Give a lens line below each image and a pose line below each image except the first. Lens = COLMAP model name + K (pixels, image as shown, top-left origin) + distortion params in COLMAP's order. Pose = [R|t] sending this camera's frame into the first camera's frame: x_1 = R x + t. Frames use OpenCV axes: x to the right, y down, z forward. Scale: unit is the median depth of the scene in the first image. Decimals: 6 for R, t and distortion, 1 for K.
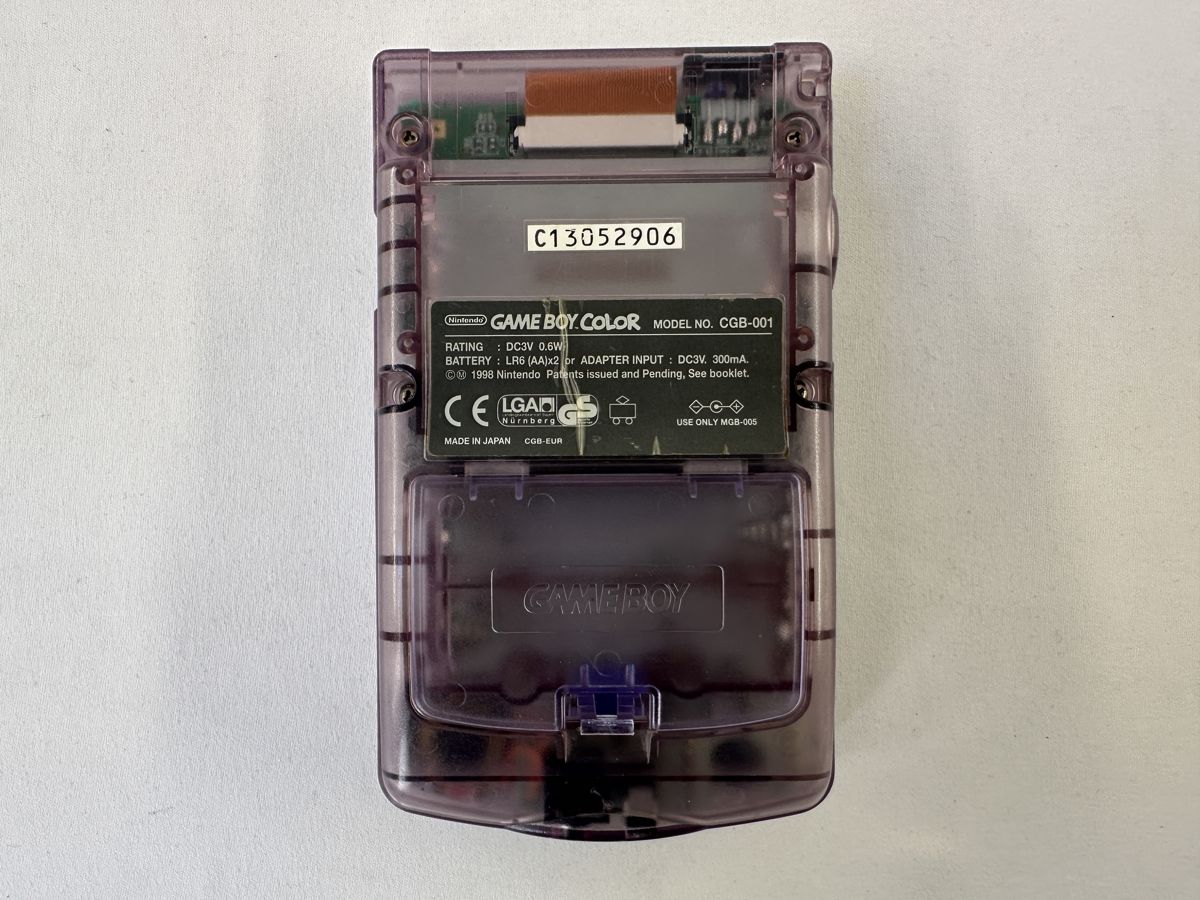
lens RADIAL K [[860.8, 0, 560.8], [0, 860.8, 528.2], [0, 0, 1]] dist [-0.003092, -0.001155]
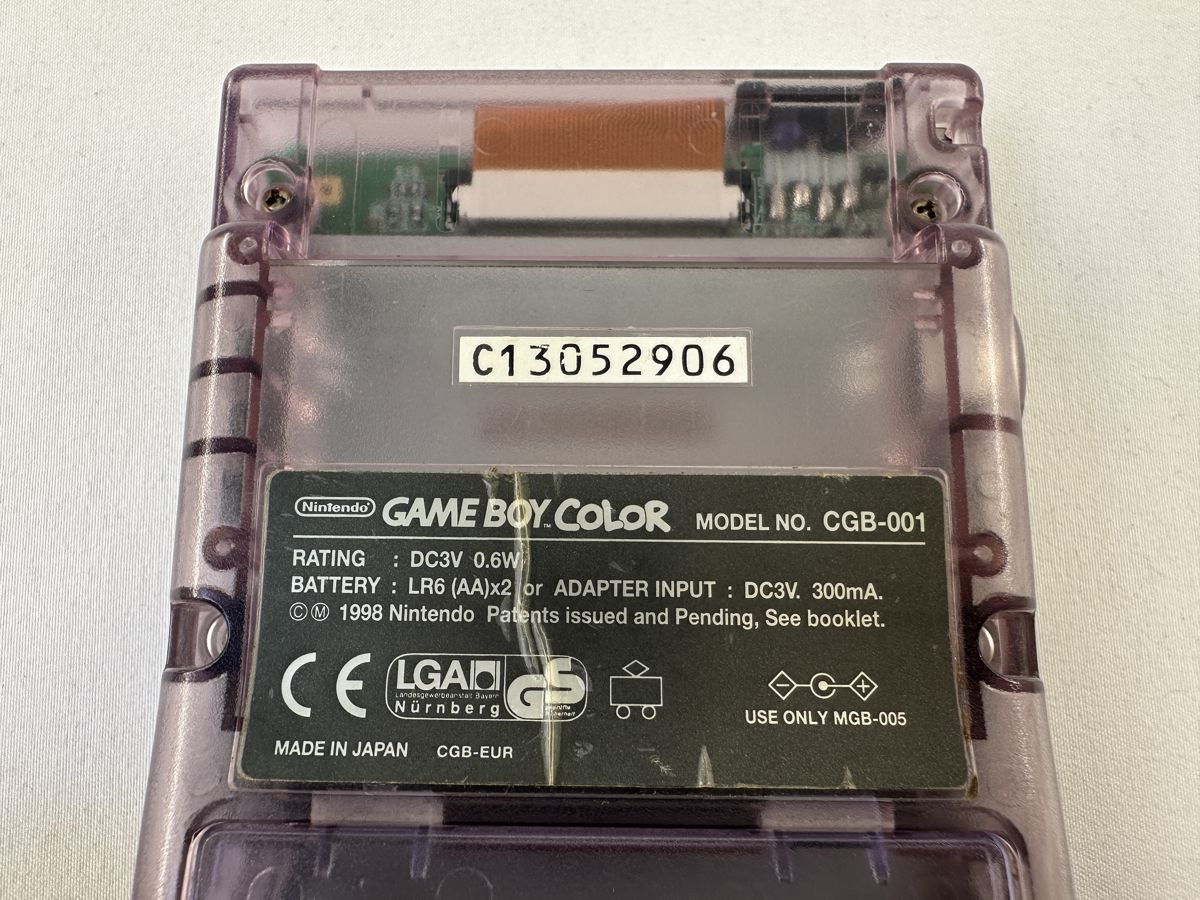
lens RADIAL K [[860.8, 0, 560.8], [0, 860.8, 528.2], [0, 0, 1]] dist [-0.003092, -0.001155]
pose [[0.999847, 0.017471, 0.001260, 0.025792], [-0.016987, 0.984677, -0.173557, -0.141359], [-0.004273, 0.173509, 0.984823, 0.489386]]
